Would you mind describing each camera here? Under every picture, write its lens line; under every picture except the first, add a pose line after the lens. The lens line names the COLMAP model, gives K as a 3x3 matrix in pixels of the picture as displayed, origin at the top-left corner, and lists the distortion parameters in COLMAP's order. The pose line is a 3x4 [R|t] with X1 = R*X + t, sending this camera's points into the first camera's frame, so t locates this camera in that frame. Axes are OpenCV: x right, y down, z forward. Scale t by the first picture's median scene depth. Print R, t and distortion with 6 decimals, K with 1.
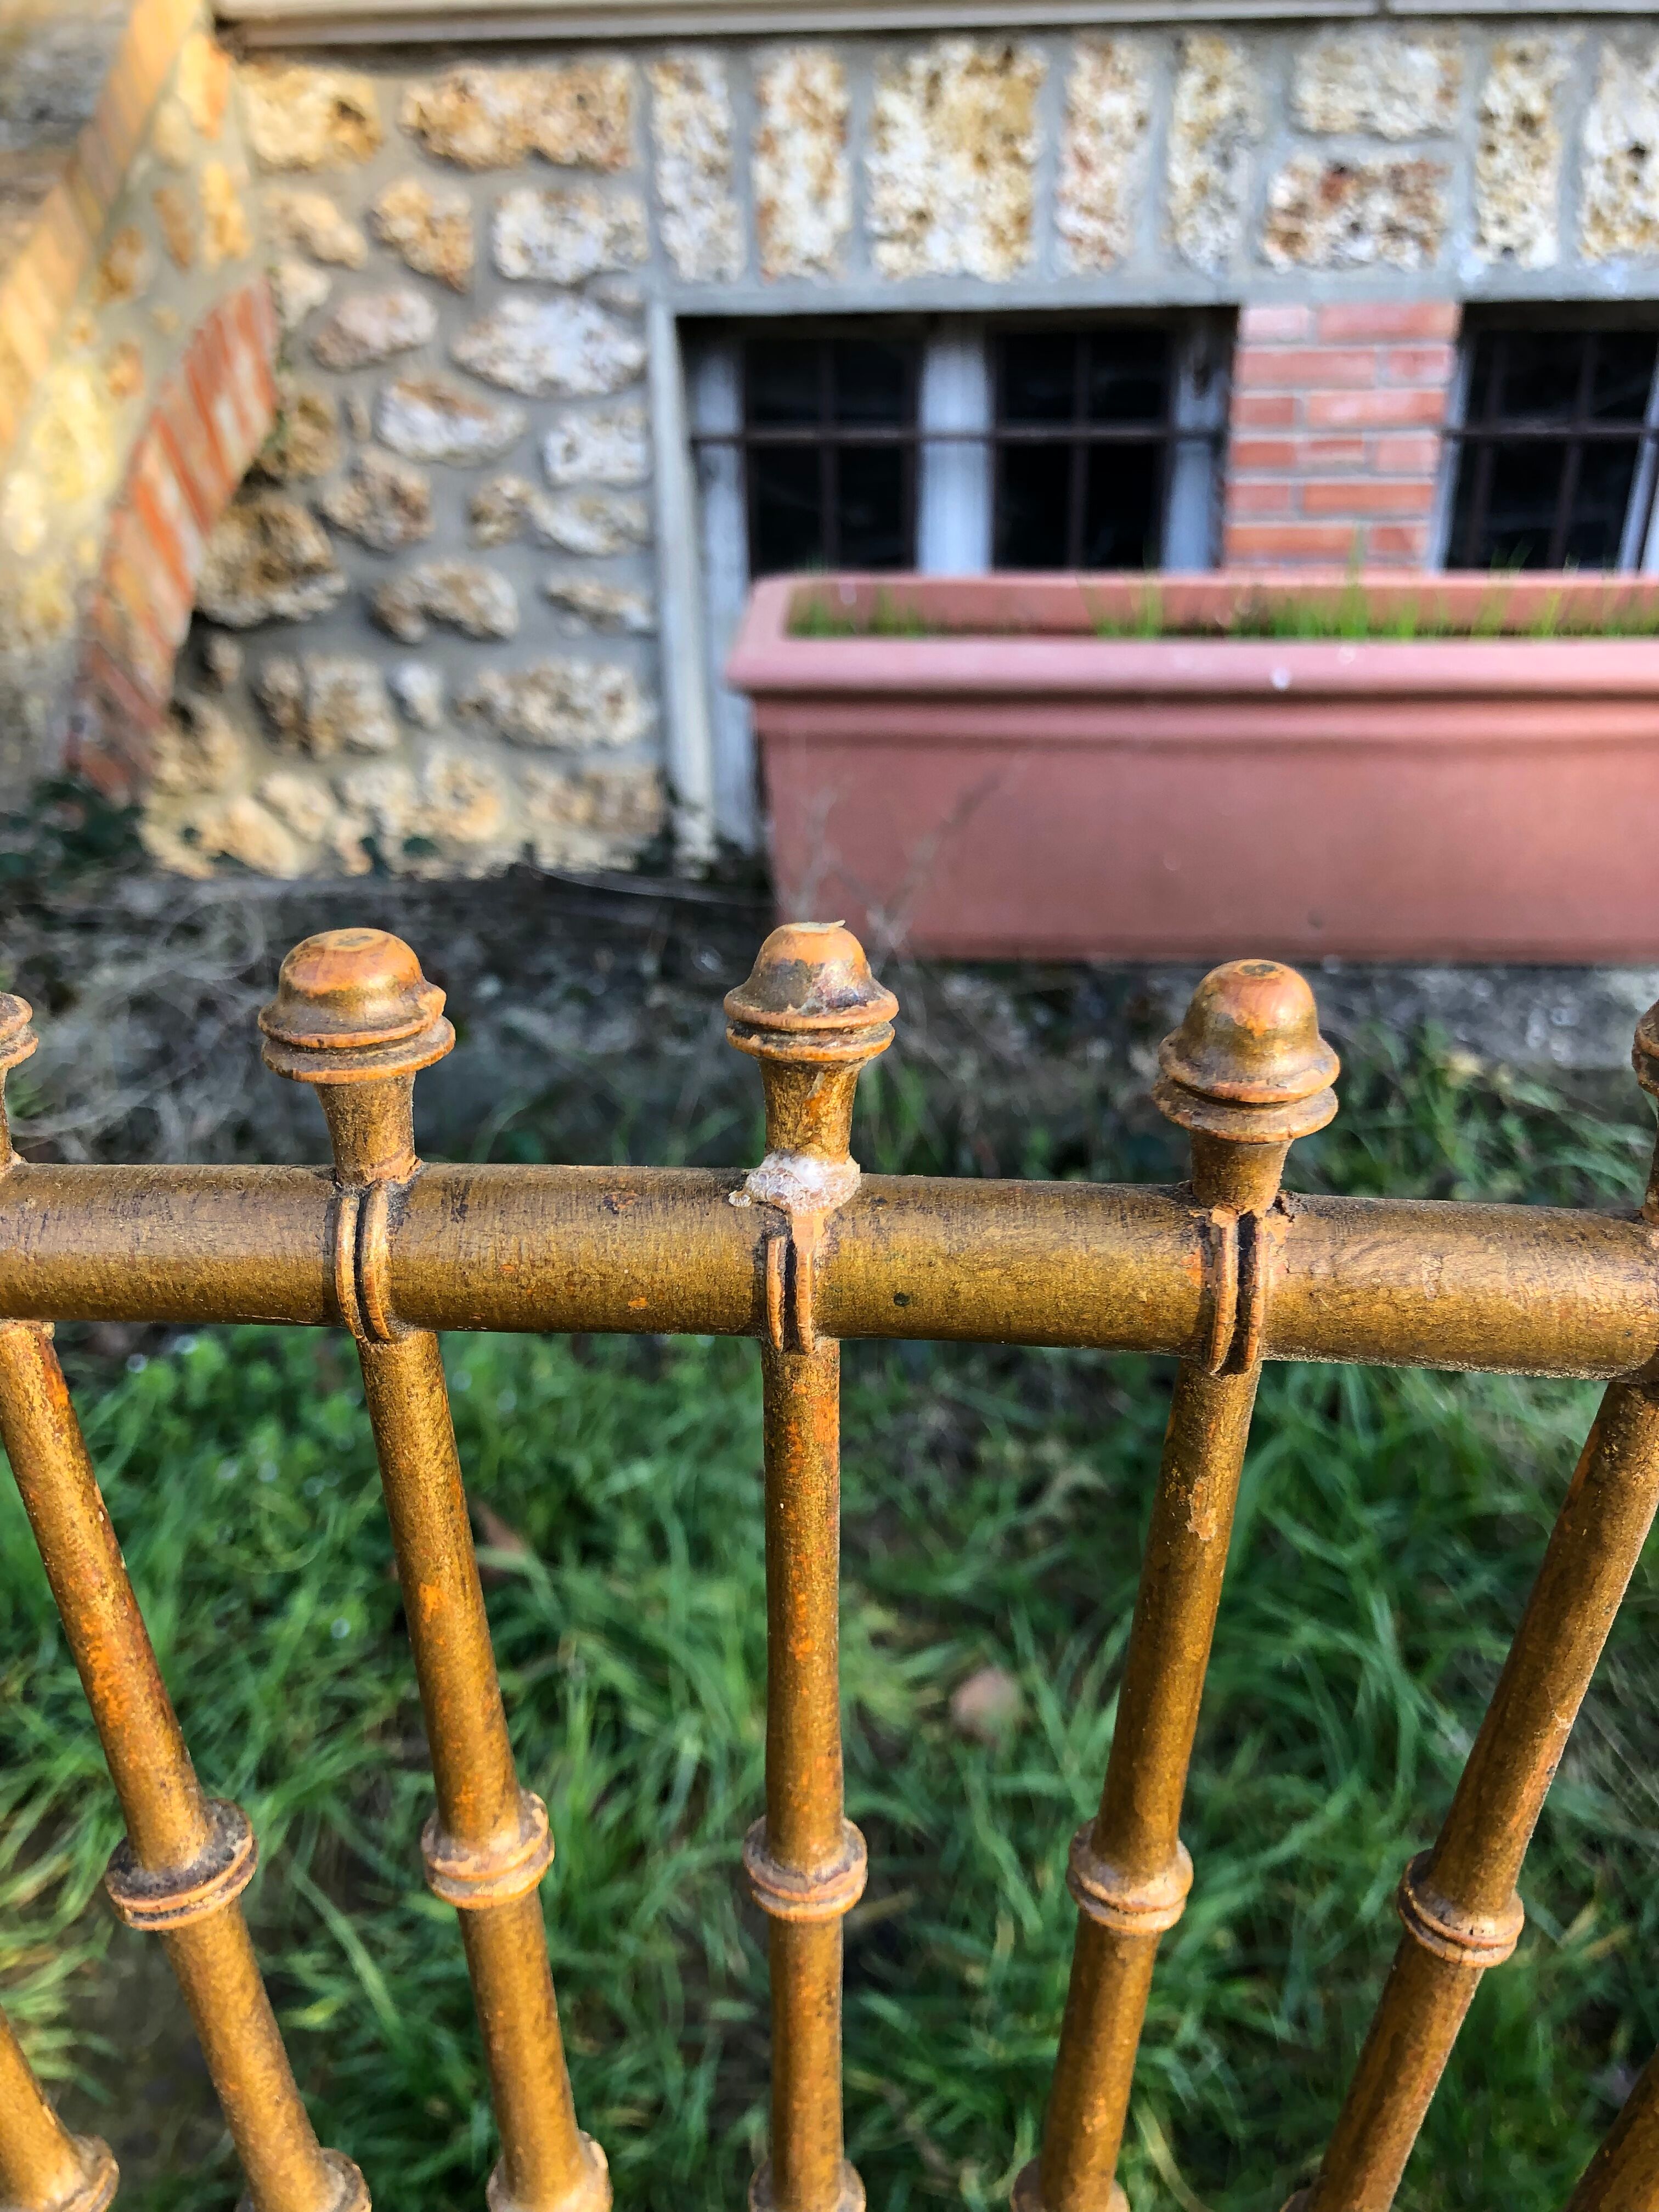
lens RADIAL K [[1787.3, 0, 818.5], [0, 1787.3, 1083.1], [0, 0, 1]] dist [0.041198, -0.039353]
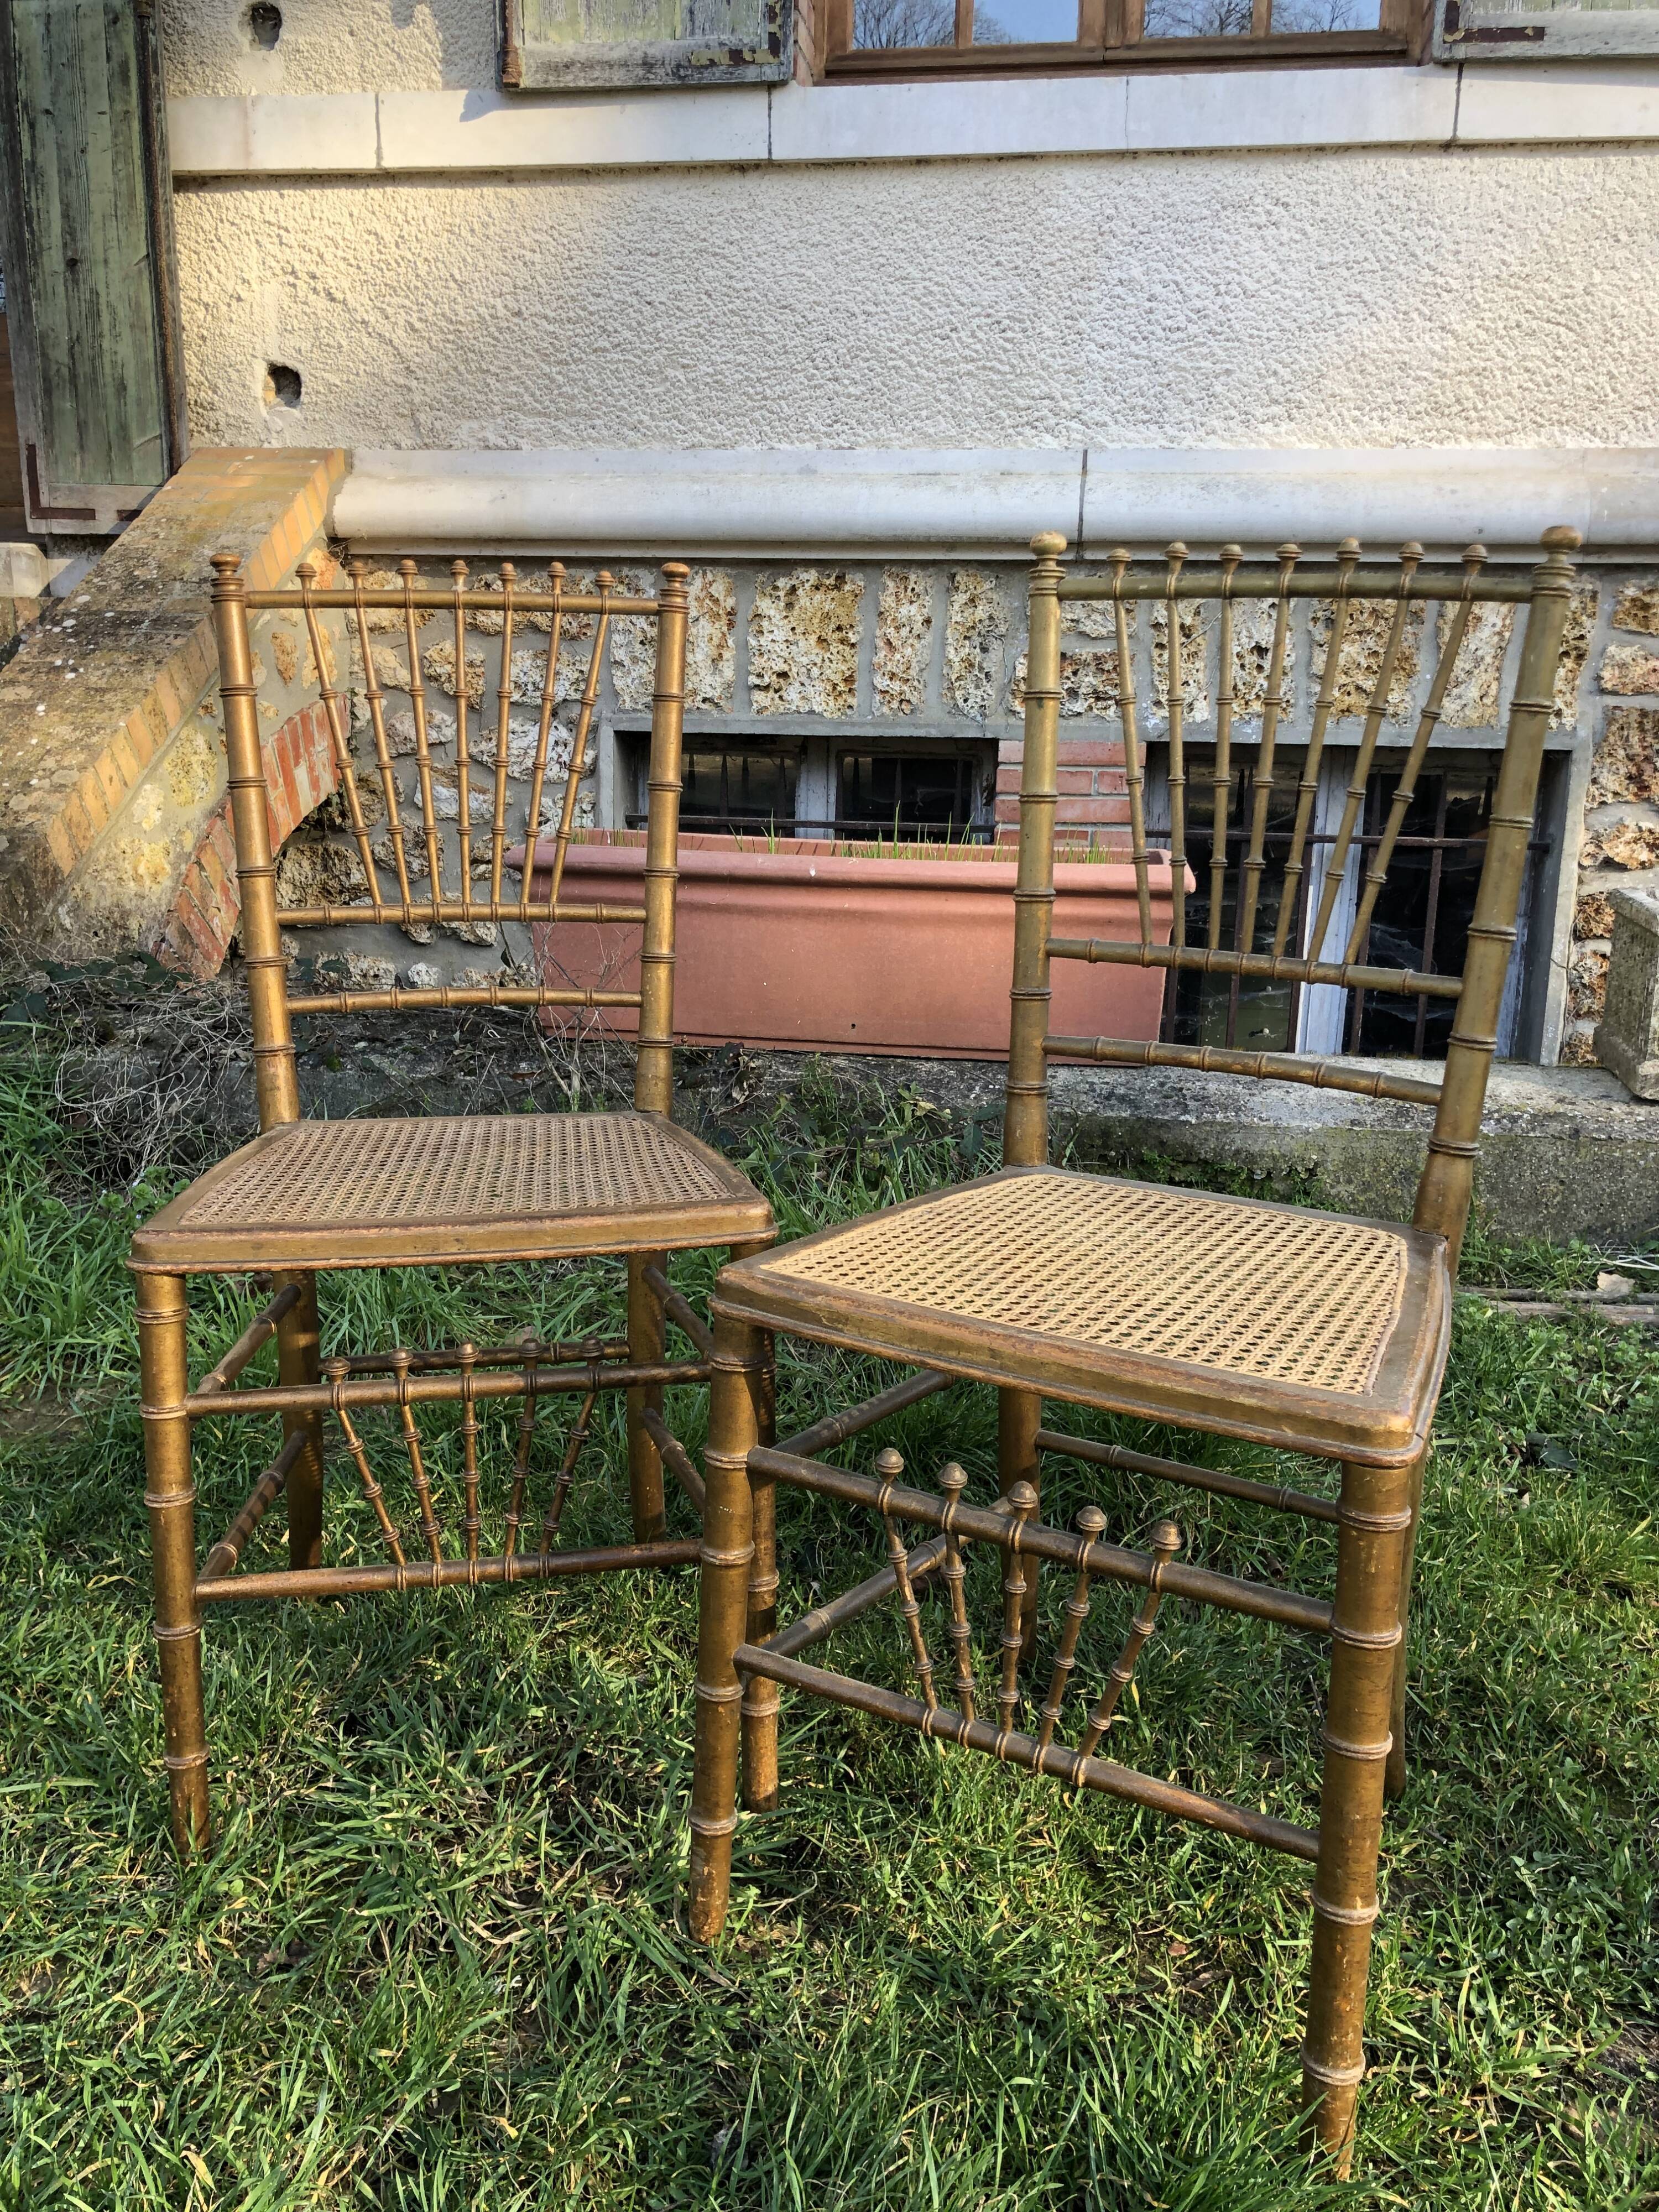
lens RADIAL K [[1787.3, 0, 828.8], [0, 1787.3, 1086.3], [0, 0, 1]] dist [0.041198, -0.039353]
pose [[0.996416, 0.053140, -0.065814, 0.210582], [-0.068465, 0.963572, -0.258539, 0.224217], [0.049678, 0.262118, 0.963756, -0.330461]]
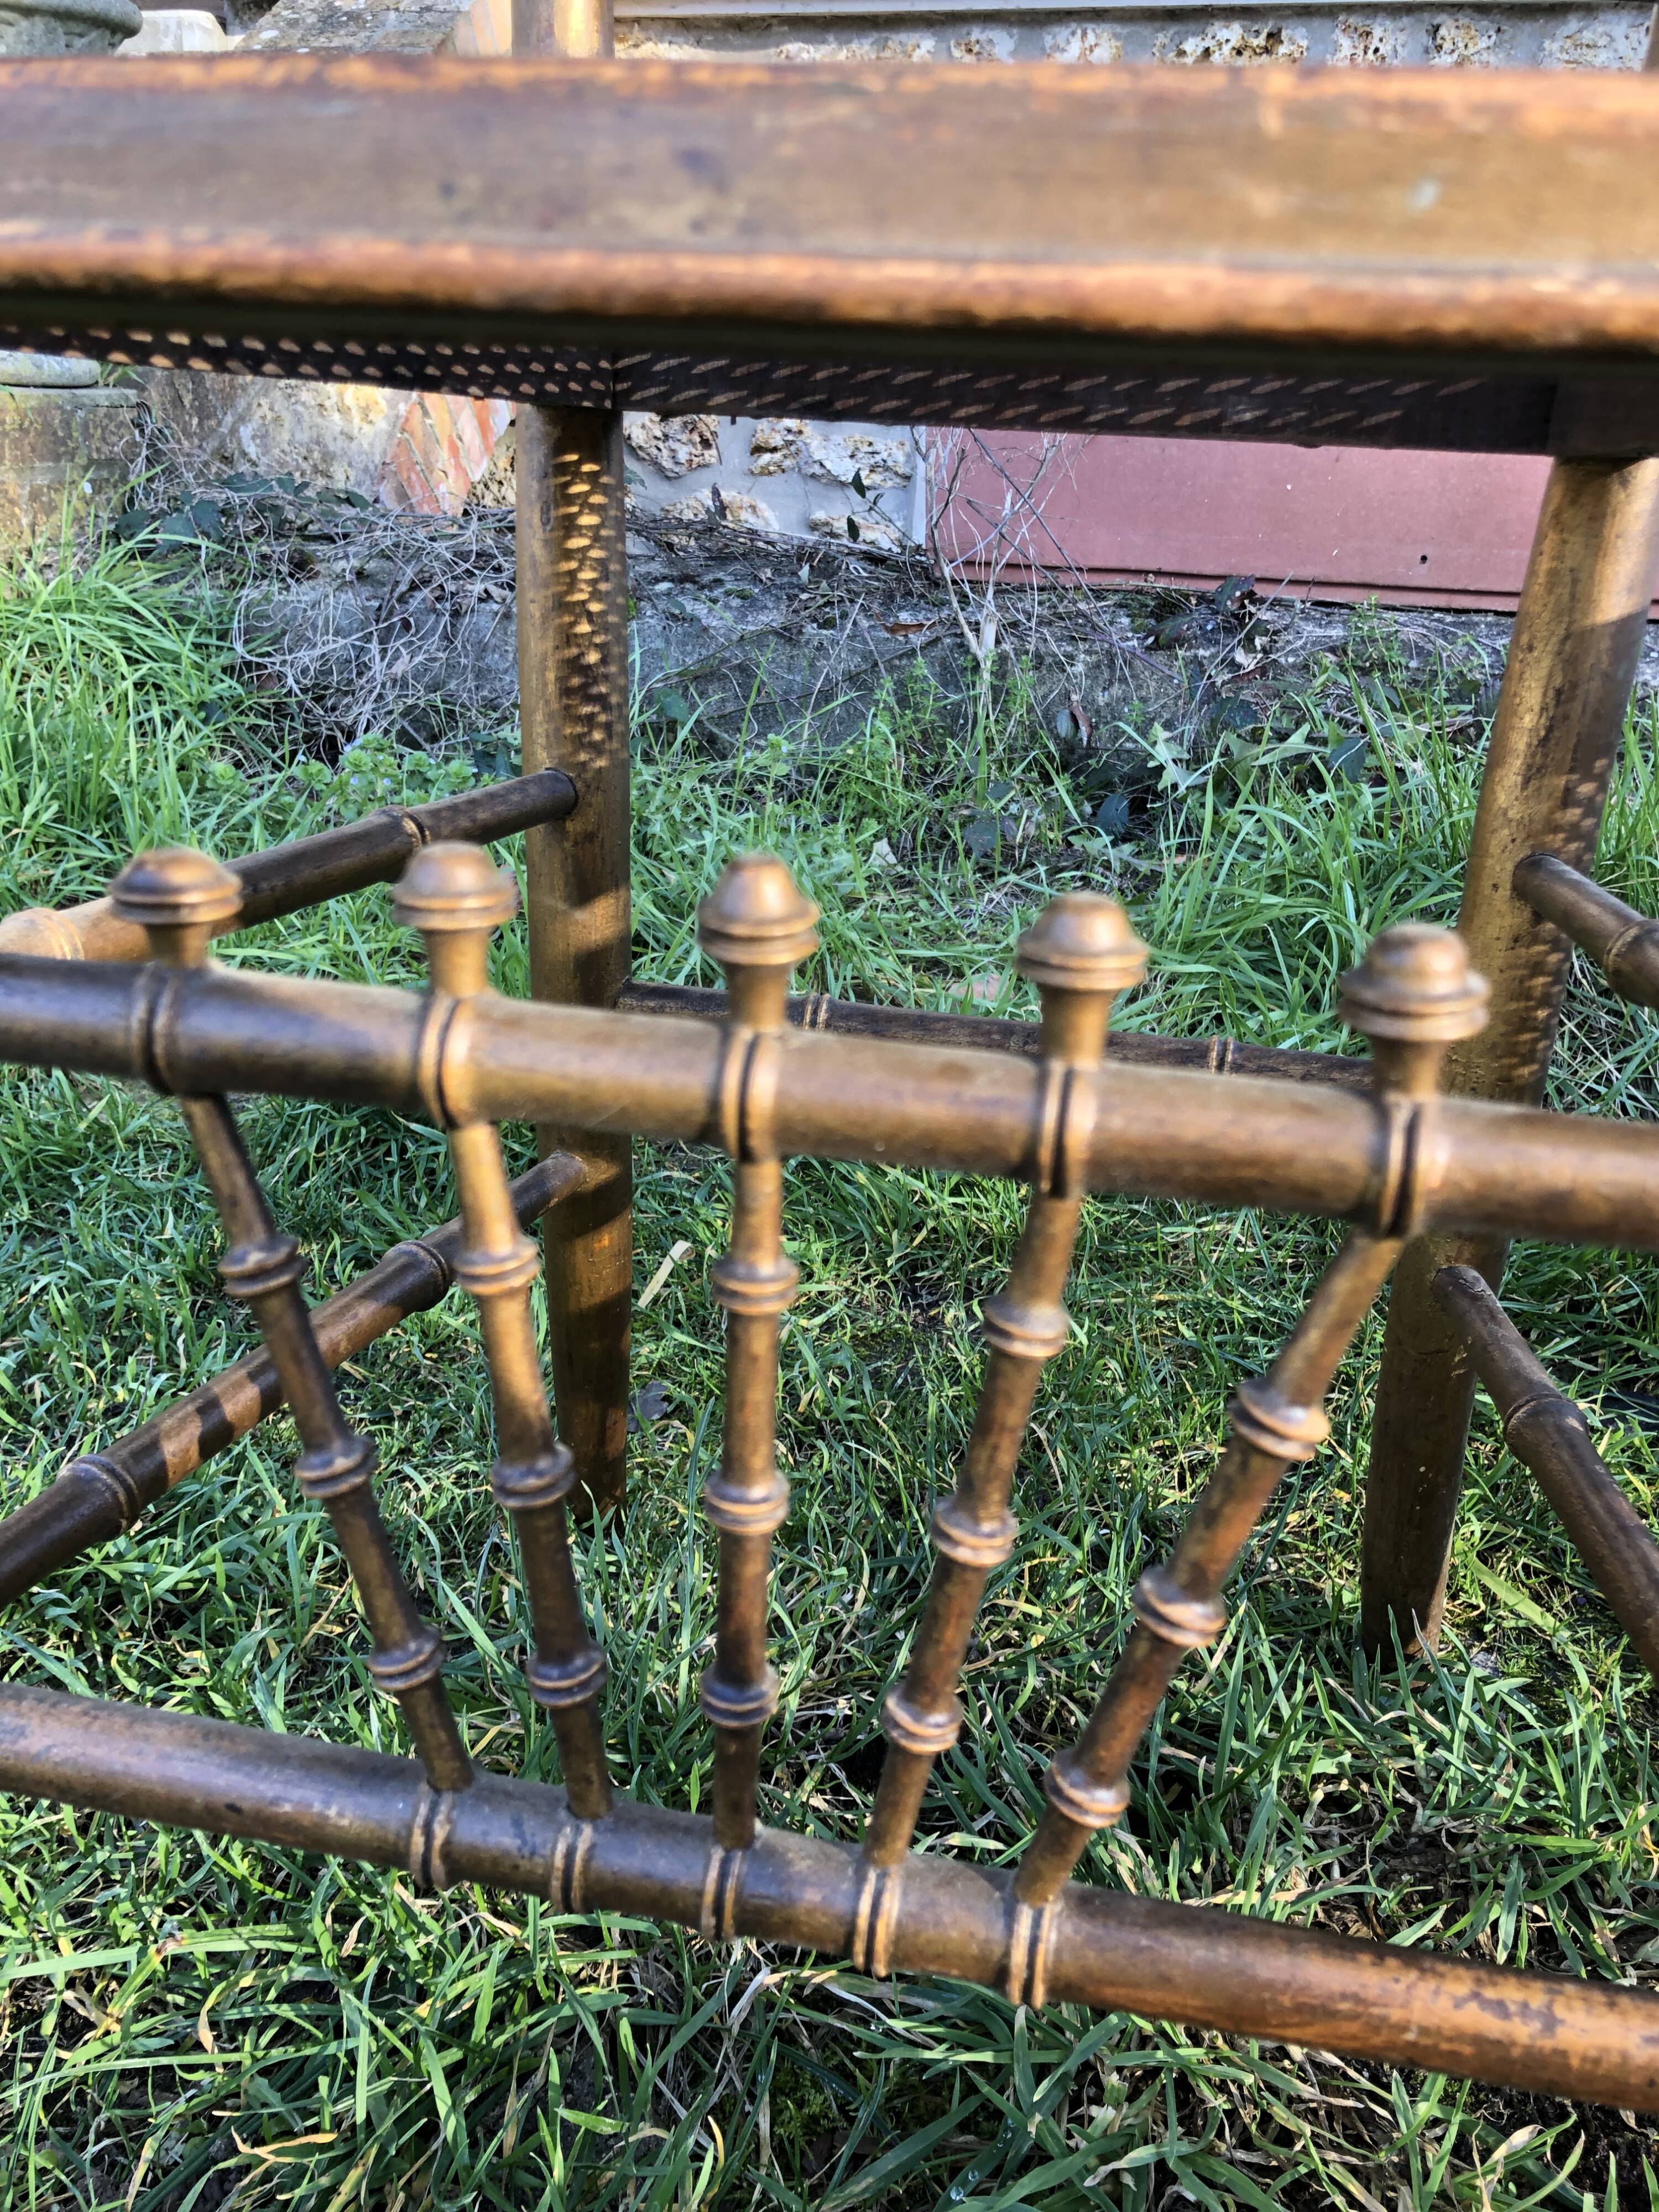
lens RADIAL K [[1787.3, 0, 857.1], [0, 1787.3, 1093.3], [0, 0, 1]] dist [0.041198, -0.039353]
pose [[0.984315, 0.107006, -0.140261, 0.075986], [-0.124134, 0.985024, -0.119657, 0.224120], [0.125357, 0.135191, 0.982858, -0.029795]]
